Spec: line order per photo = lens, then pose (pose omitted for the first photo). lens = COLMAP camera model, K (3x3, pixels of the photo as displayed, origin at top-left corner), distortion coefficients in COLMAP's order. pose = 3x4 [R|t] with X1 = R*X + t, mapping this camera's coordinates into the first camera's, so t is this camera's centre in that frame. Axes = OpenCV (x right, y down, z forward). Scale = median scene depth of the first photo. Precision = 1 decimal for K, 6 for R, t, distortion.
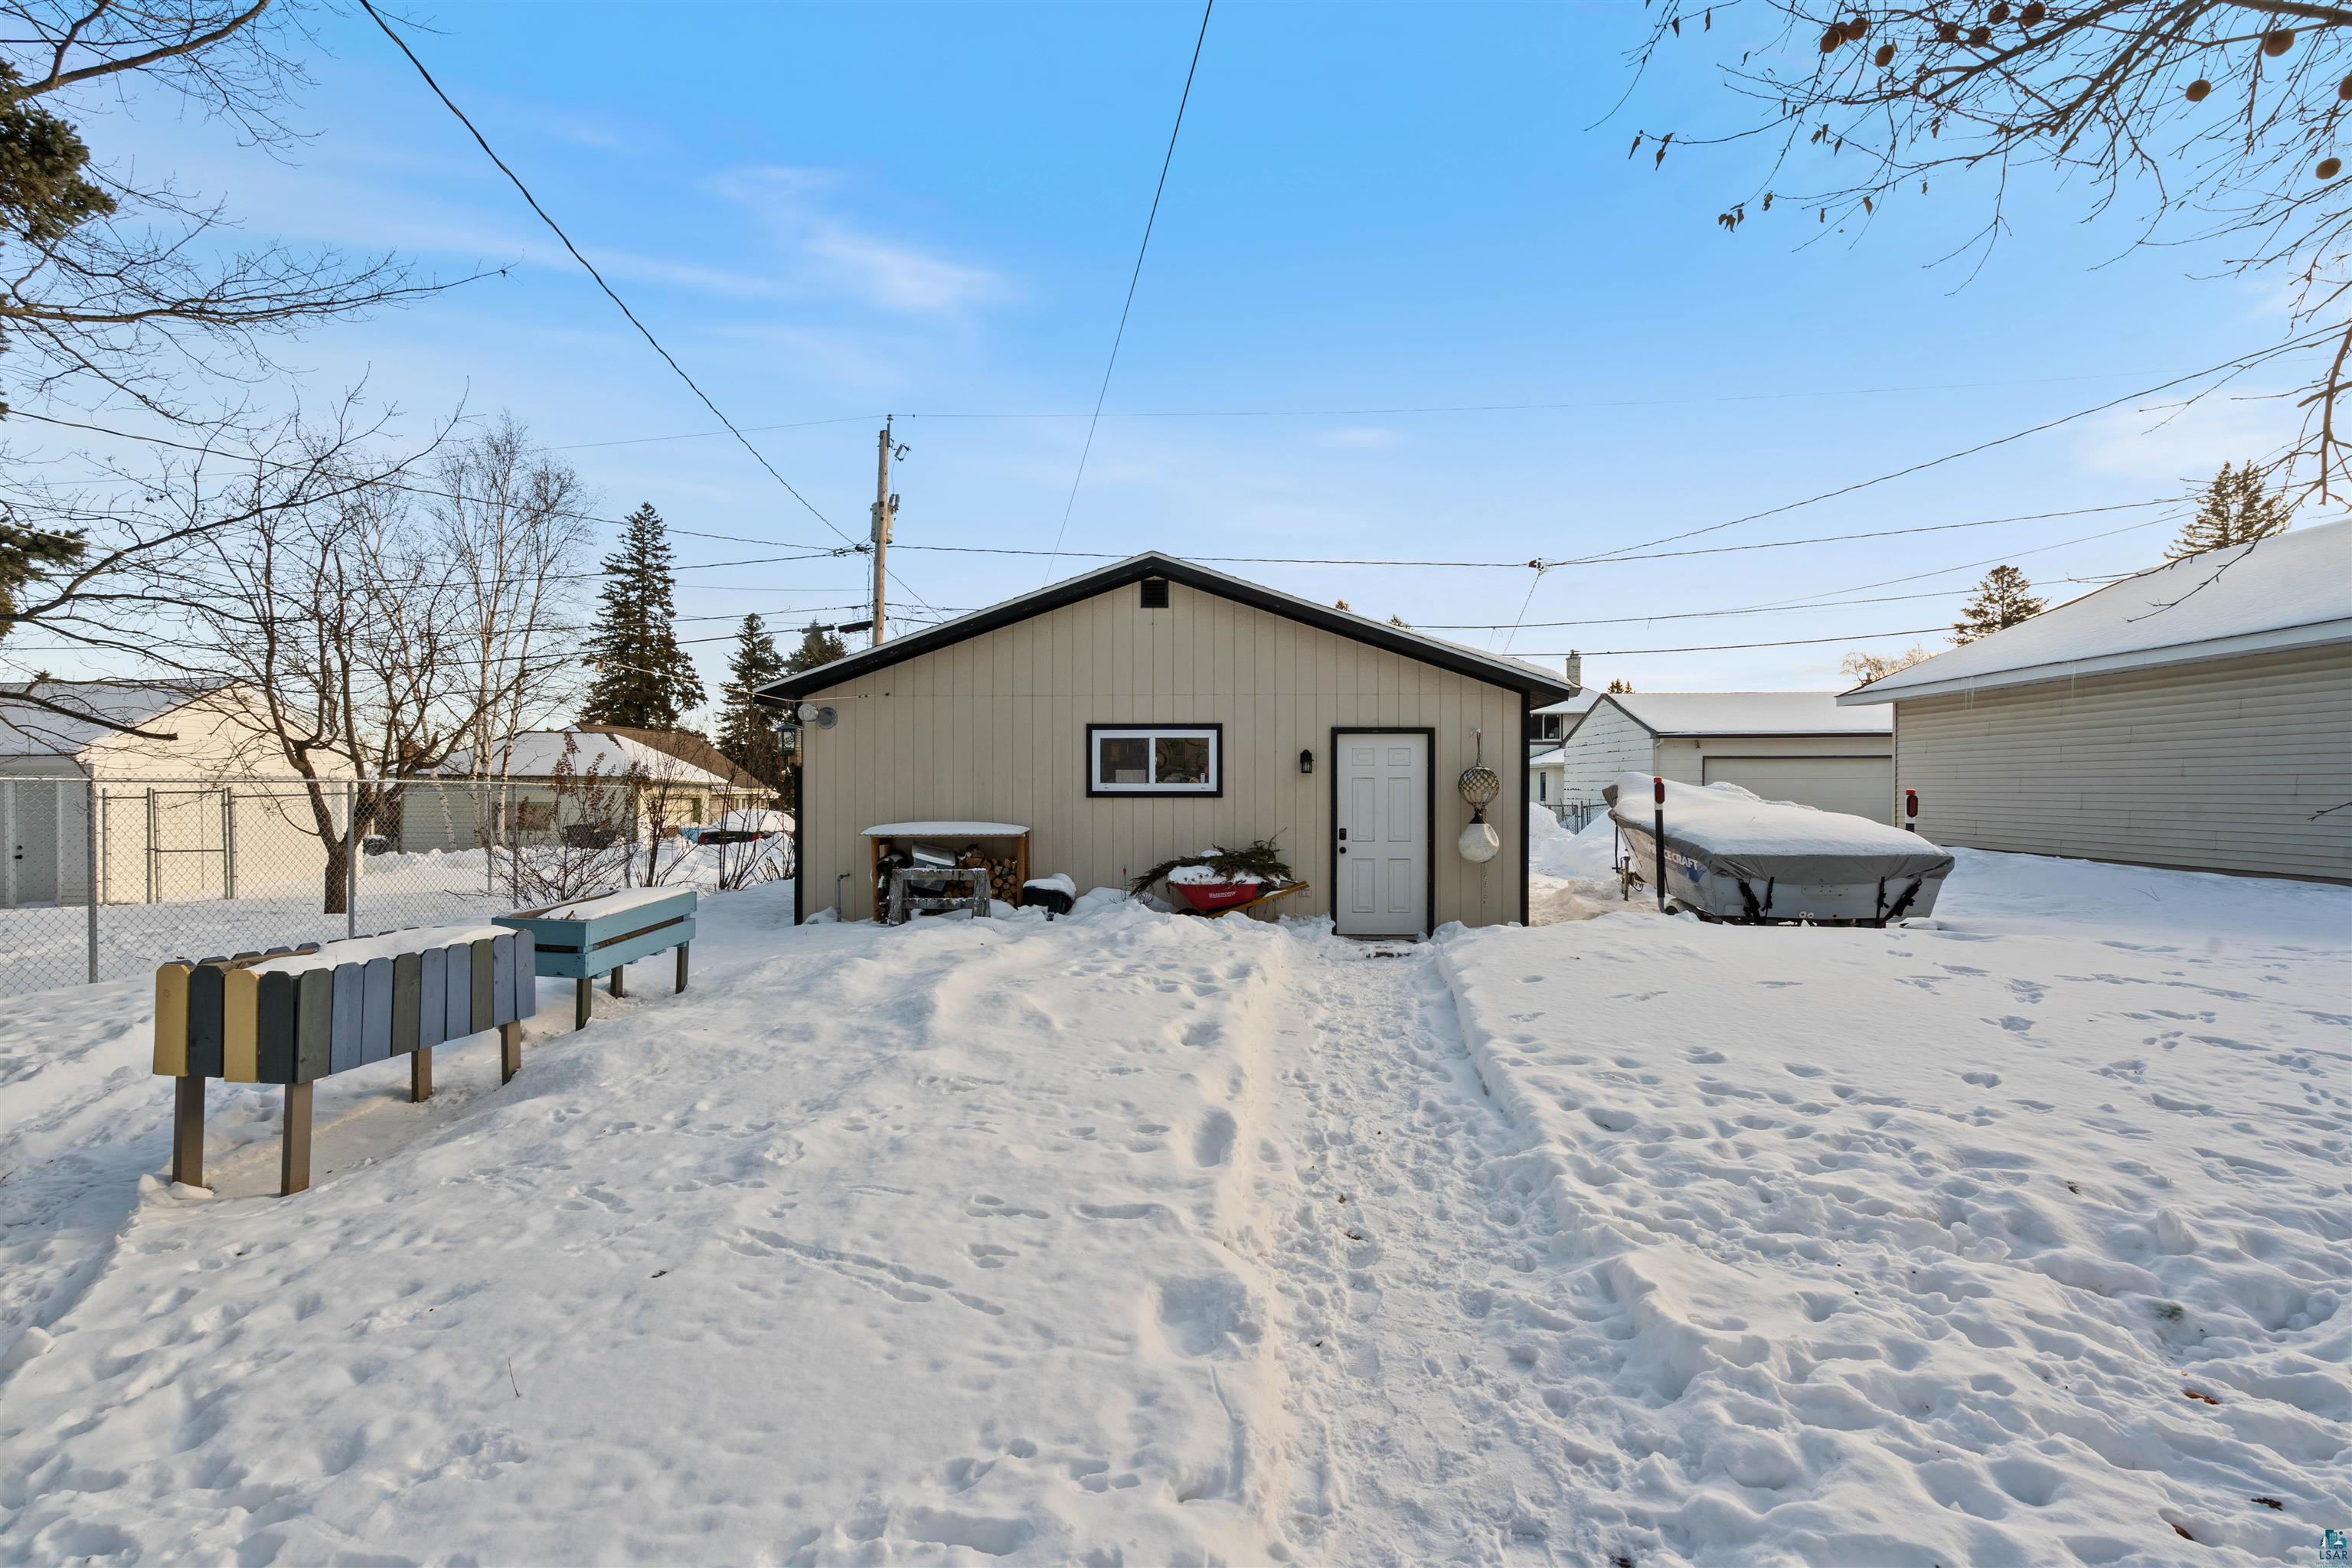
lens RADIAL K [[1083.3, 0, 1168.0], [0, 1083.3, 785.5], [0, 0, 1]] dist [-0.004687, 0.000412]
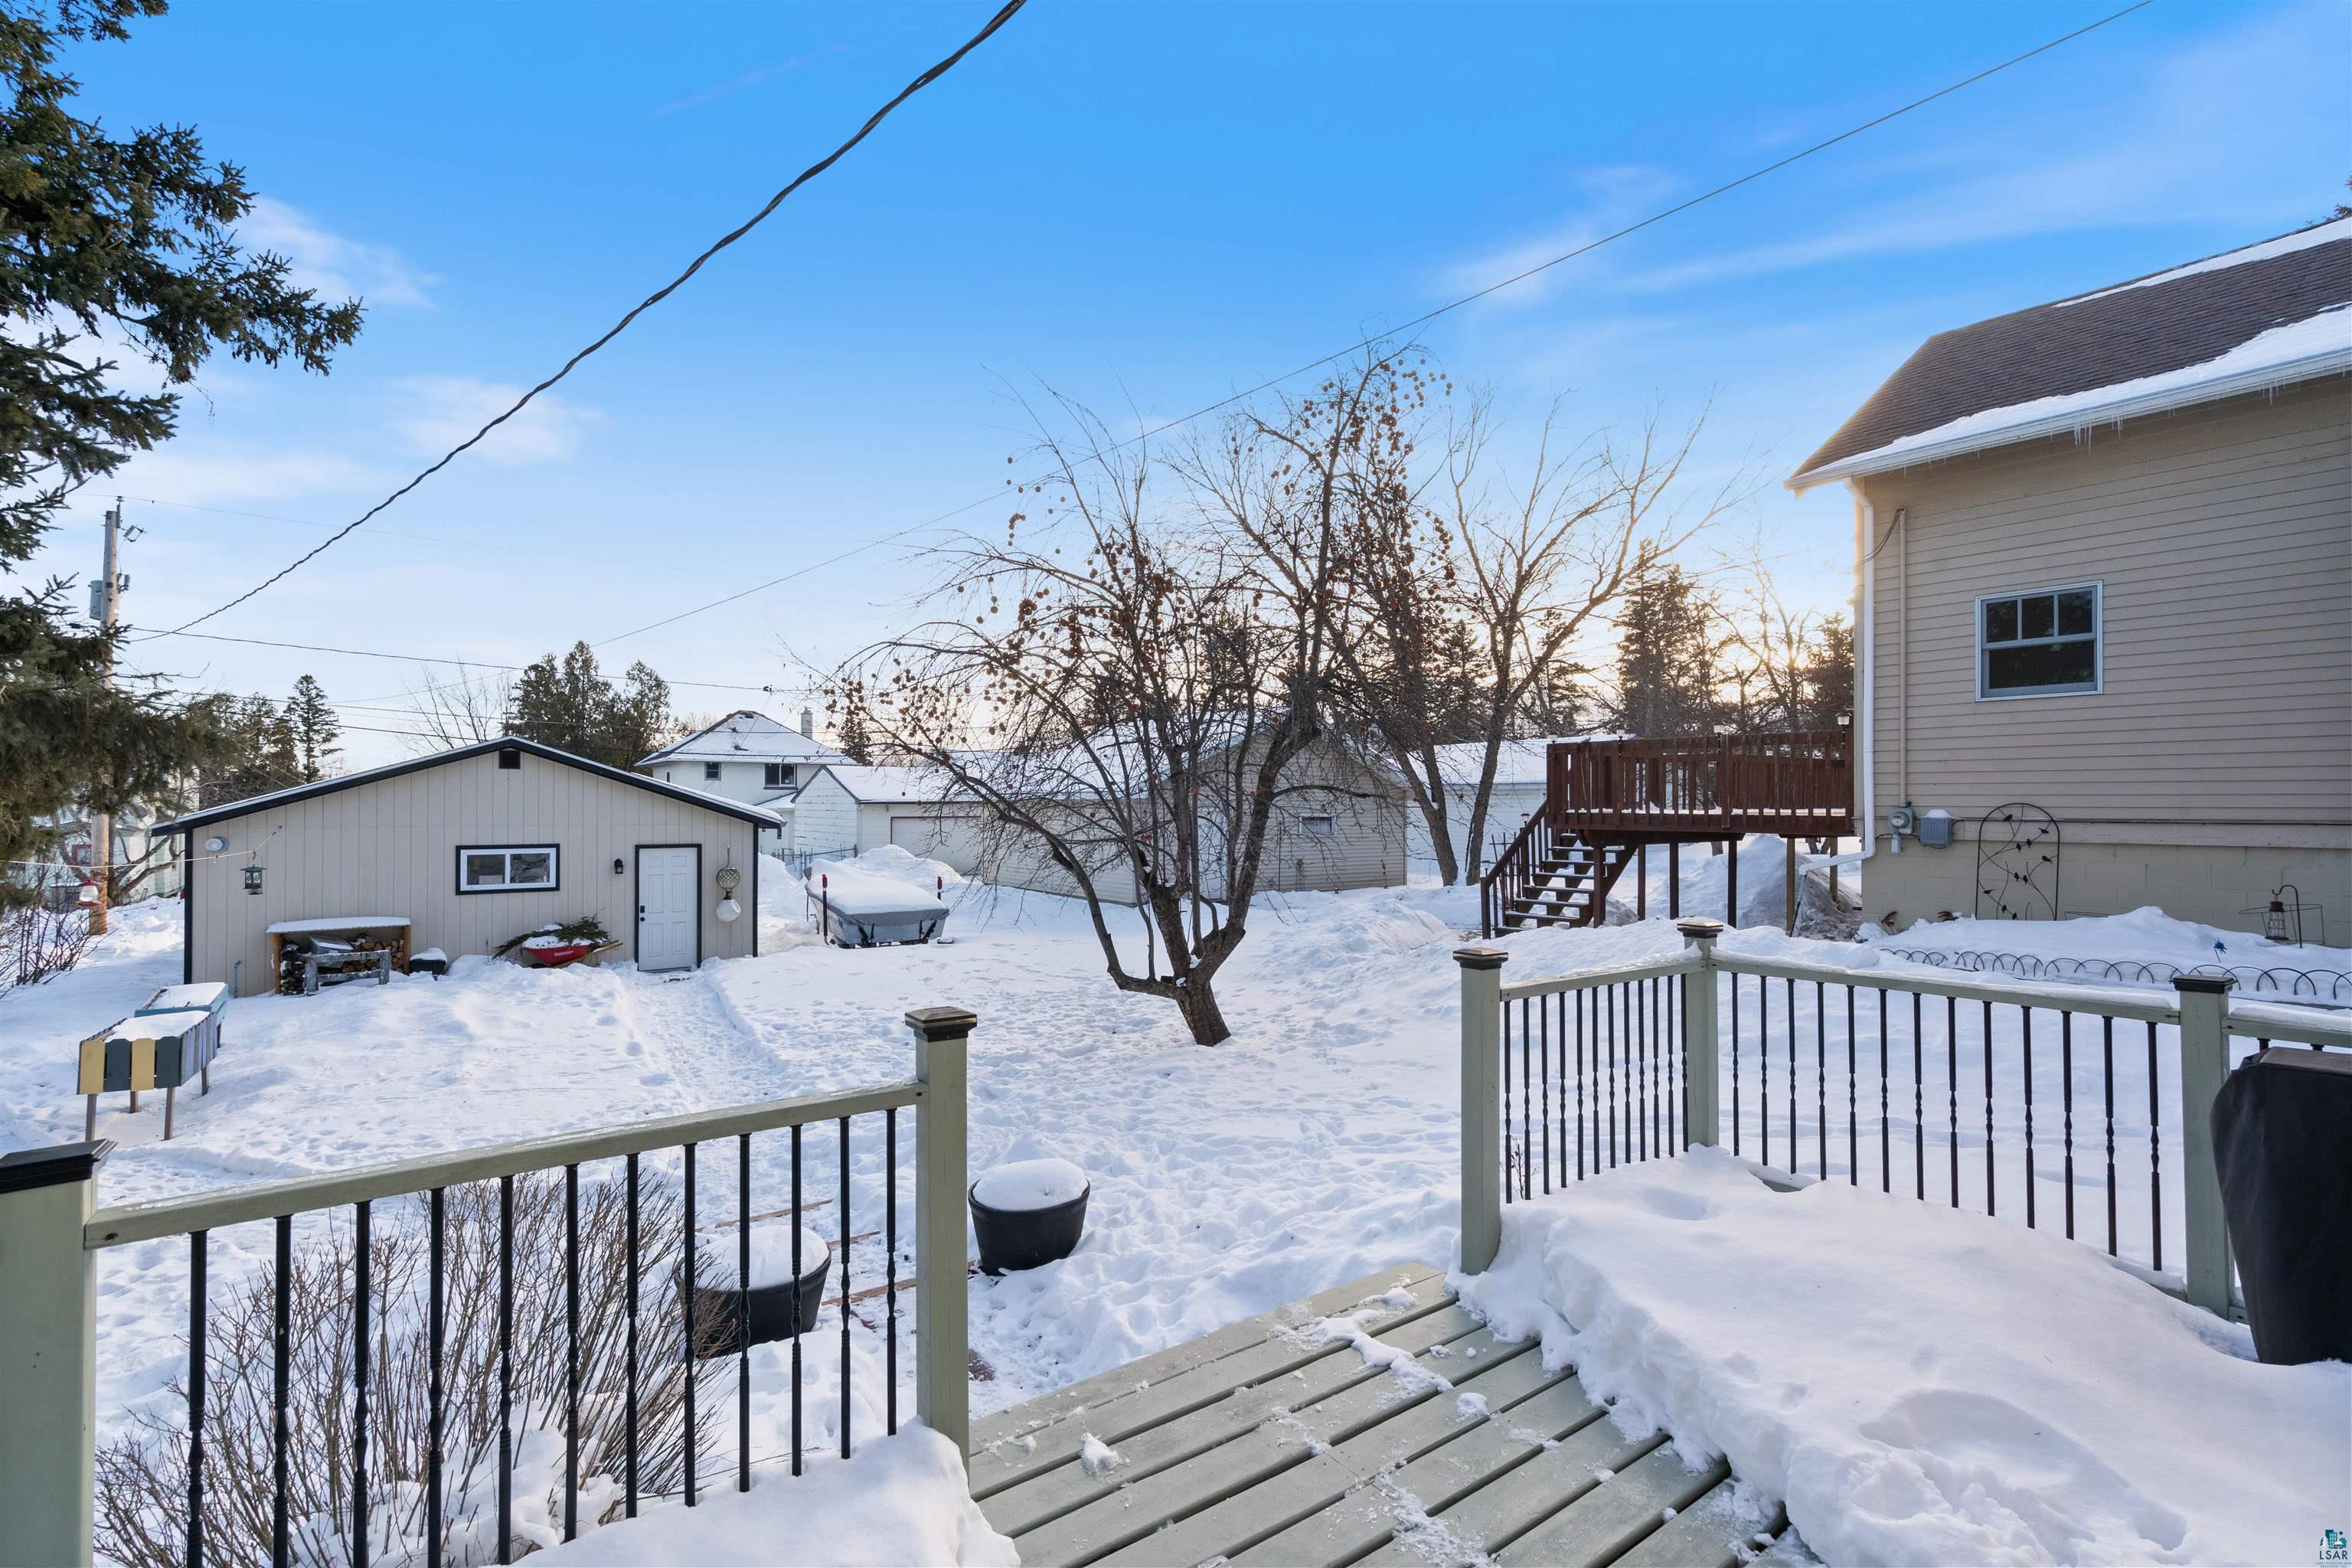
lens RADIAL K [[1083.3, 0, 1166.2], [0, 1083.3, 788.8], [0, 0, 1]] dist [-0.004687, 0.000412]
pose [[0.783194, 0.005247, 0.621755, -0.244341], [0.001341, 0.999948, -0.010128, -0.123751], [-0.621776, 0.008766, 0.783146, -0.800912]]
